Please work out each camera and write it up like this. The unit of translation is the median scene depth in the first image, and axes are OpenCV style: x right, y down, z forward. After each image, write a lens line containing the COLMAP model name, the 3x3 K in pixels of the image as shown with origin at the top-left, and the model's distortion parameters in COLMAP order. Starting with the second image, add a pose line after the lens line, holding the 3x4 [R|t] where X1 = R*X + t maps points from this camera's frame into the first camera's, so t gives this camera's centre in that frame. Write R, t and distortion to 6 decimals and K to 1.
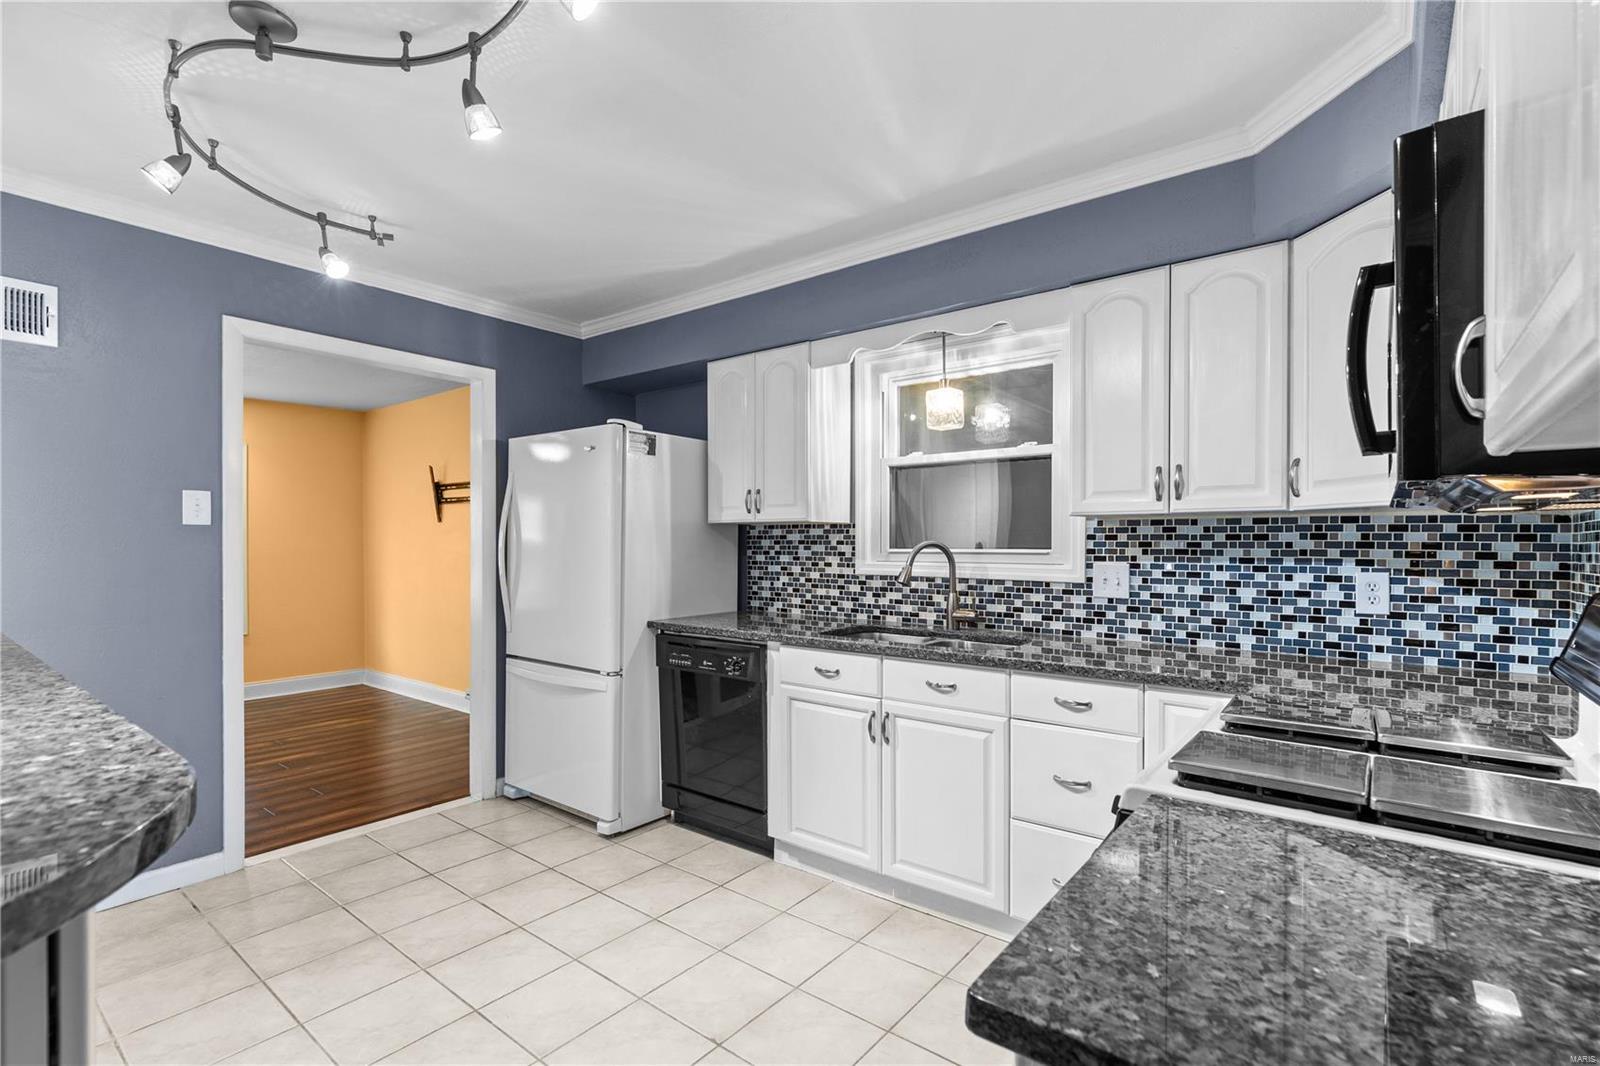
lens RADIAL K [[734.9, 0, 813.5], [0, 734.9, 543.5], [0, 0, 1]] dist [0.002824, 0.000243]
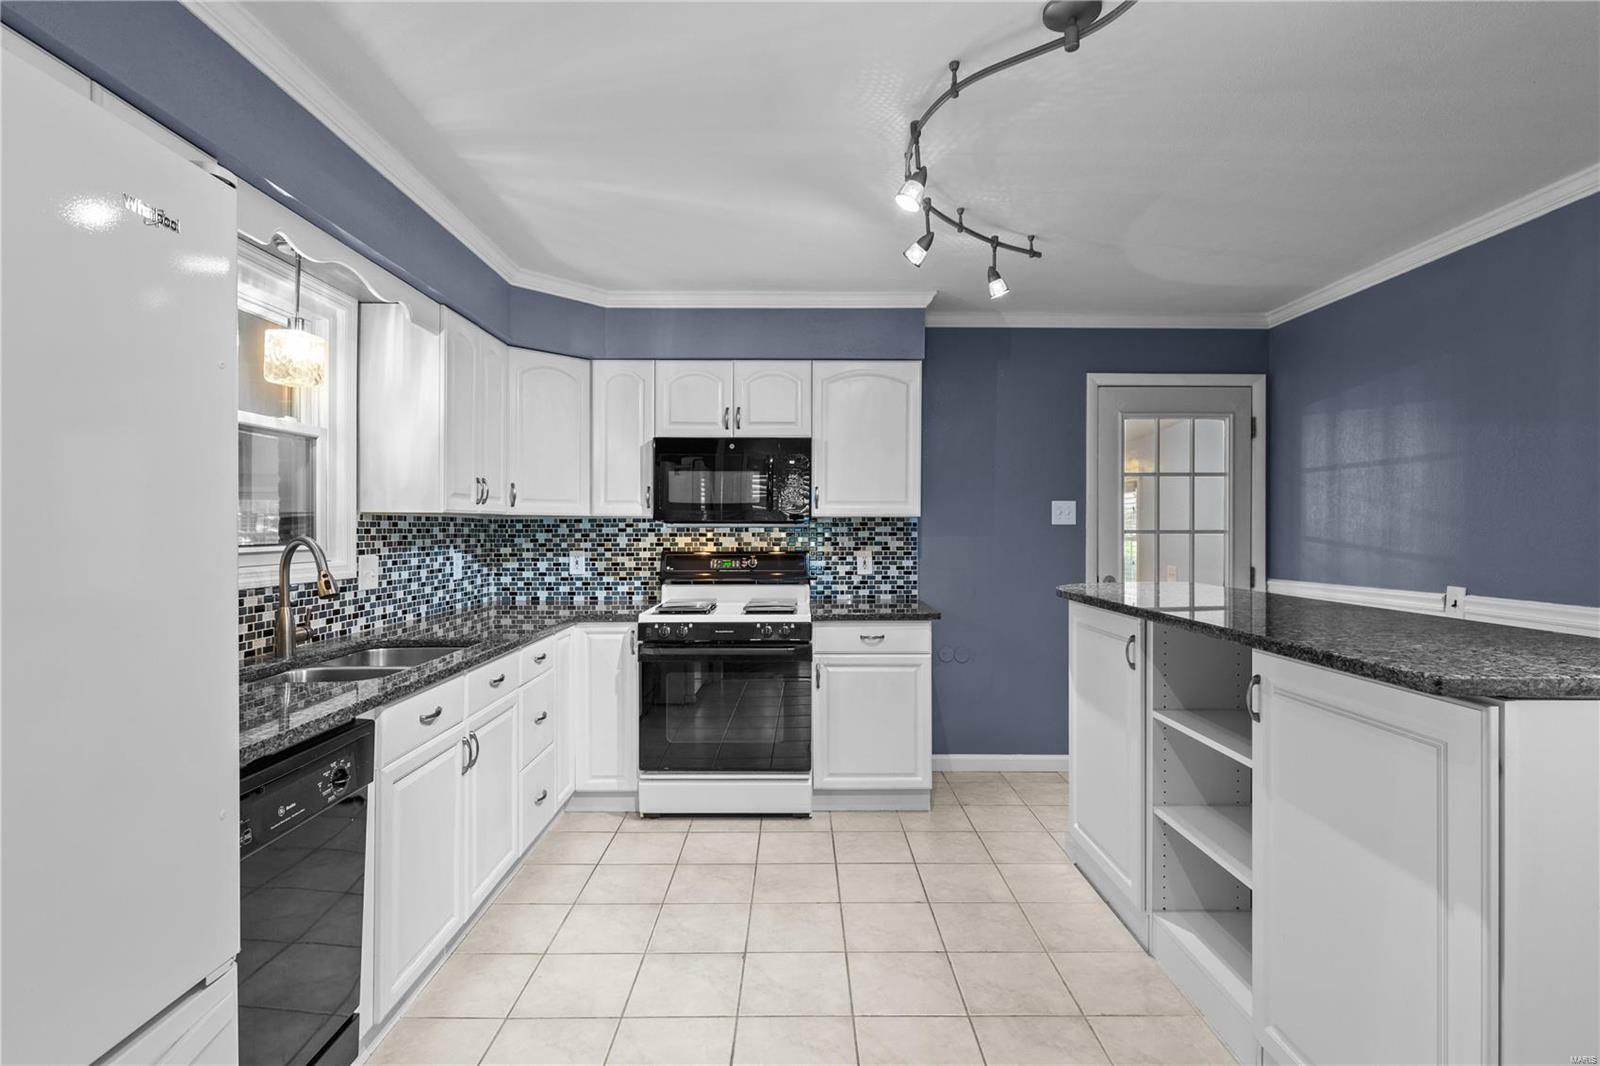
lens RADIAL K [[734.9, 0, 808.0], [0, 734.9, 526.5], [0, 0, 1]] dist [0.002824, 0.000243]
pose [[-0.615346, 0.000801, 0.788257, -0.802790], [0.002846, 0.999995, 0.001206, -0.014733], [-0.788252, 0.002985, -0.615345, 1.162316]]
